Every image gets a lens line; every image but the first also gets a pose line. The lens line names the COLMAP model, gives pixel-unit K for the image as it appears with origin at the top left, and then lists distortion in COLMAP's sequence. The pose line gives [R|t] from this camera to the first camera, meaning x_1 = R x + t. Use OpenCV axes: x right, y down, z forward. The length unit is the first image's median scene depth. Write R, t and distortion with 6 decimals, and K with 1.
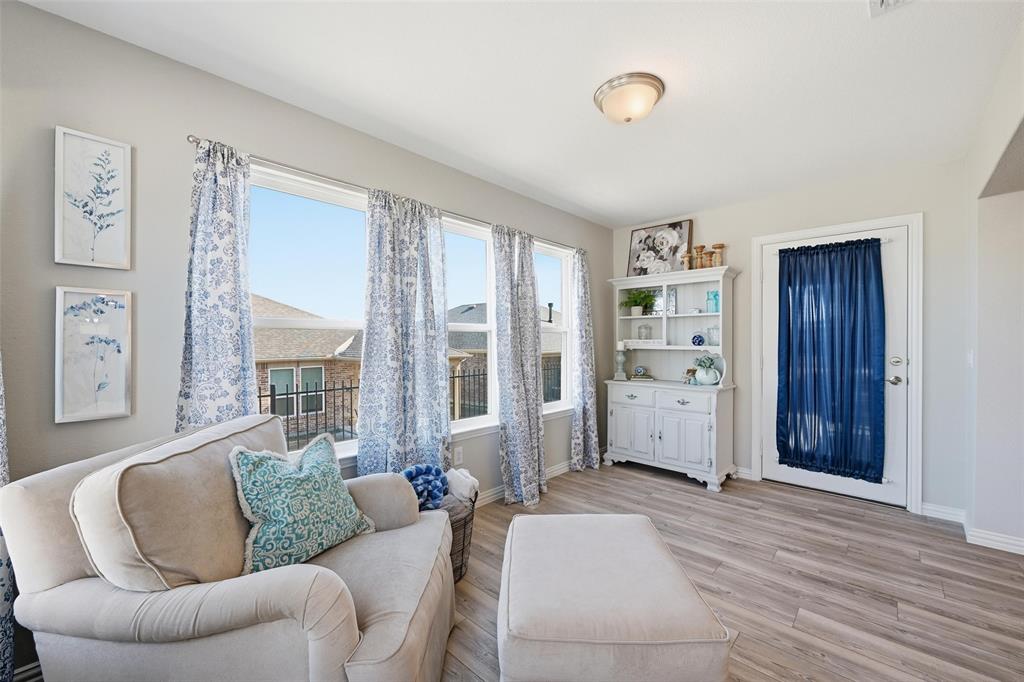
lens RADIAL K [[408.9, 0, 518.0], [0, 408.9, 338.8], [0, 0, 1]] dist [-0.001992, -0.000029]
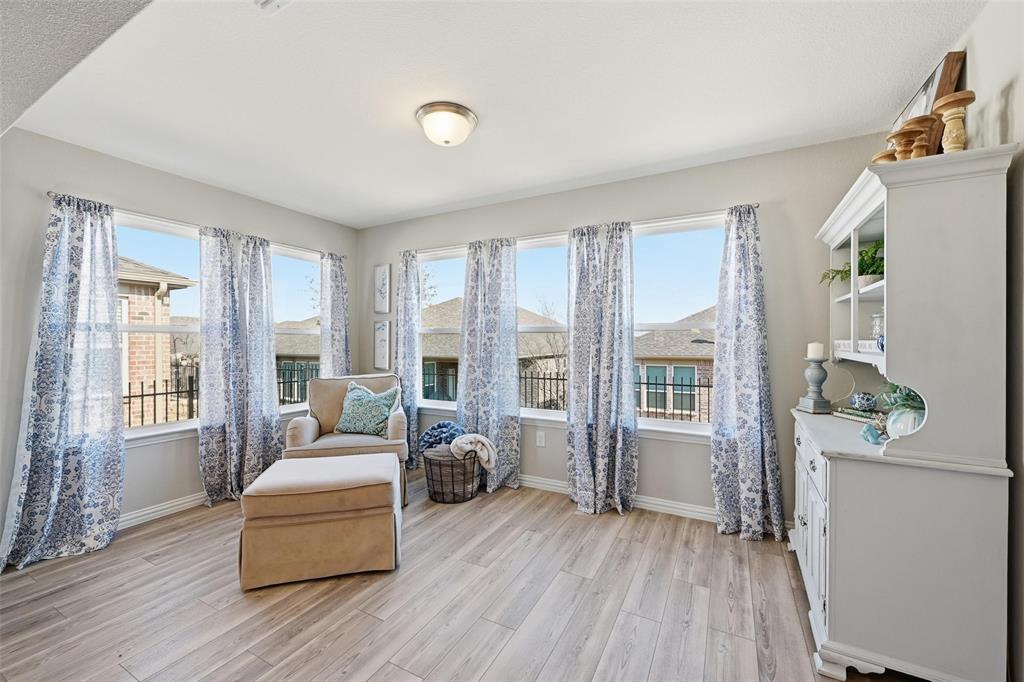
lens RADIAL K [[408.9, 0, 519.6], [0, 408.9, 342.4], [0, 0, 1]] dist [-0.001992, -0.000029]
pose [[0.256158, 0.002940, -0.966630, 0.863490], [-0.000480, 0.999996, 0.002915, 0.004192], [0.966635, -0.000283, 0.256158, 0.570546]]
